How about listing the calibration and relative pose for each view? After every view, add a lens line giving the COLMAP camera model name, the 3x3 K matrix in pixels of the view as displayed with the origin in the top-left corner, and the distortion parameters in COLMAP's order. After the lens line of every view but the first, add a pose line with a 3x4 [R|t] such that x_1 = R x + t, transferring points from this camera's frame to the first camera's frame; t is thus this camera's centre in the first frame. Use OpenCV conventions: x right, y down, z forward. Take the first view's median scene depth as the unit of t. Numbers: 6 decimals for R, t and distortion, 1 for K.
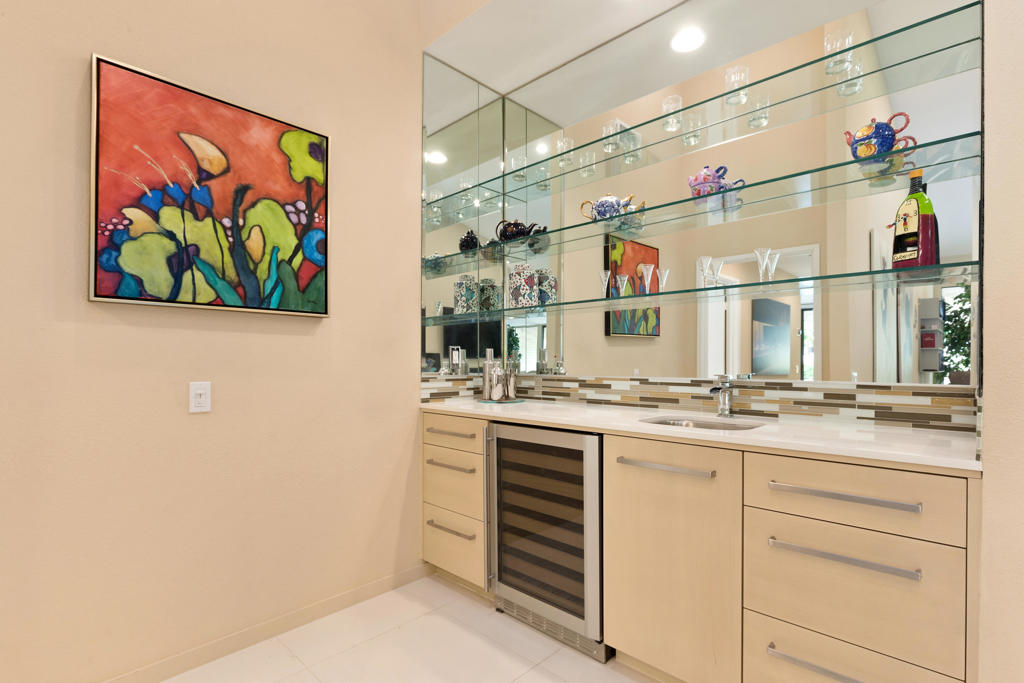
lens RADIAL K [[490.3, 0, 523.1], [0, 490.3, 359.3], [0, 0, 1]] dist [0.004746, 0.000523]
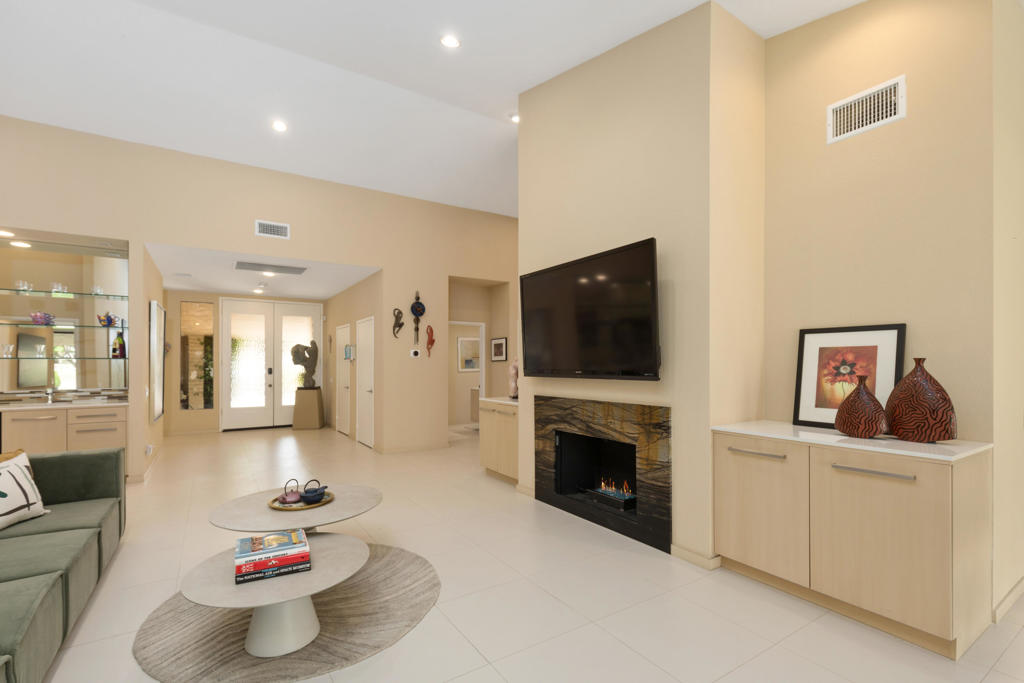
lens RADIAL K [[460.2, 0, 504.7], [0, 460.2, 361.1], [0, 0, 1]] dist [0.004628, -0.001814]
pose [[0.248569, 0.001195, 0.968613, -1.628521], [0.002091, 0.999996, -0.001770, -0.124524], [-0.968612, 0.002465, 0.248566, -2.365832]]
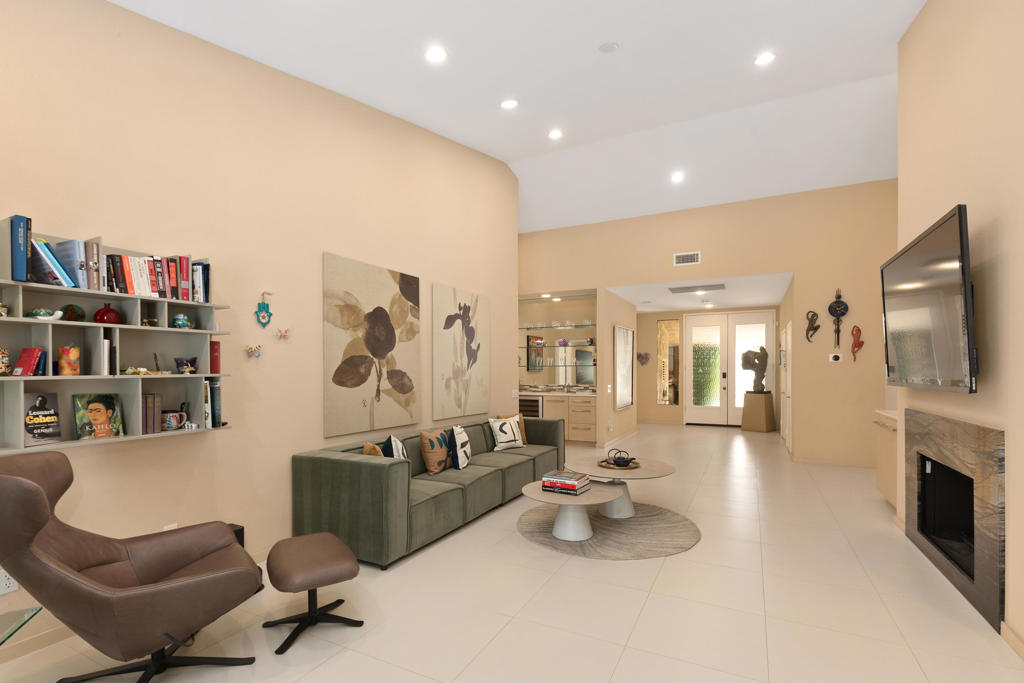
lens RADIAL K [[460.2, 0, 523.3], [0, 460.2, 371.9], [0, 0, 1]] dist [0.004628, -0.001814]
pose [[0.954819, -0.007212, 0.297102, -1.395586], [0.005203, 0.999958, 0.007551, -0.129231], [-0.297144, -0.005664, 0.954816, -3.353554]]
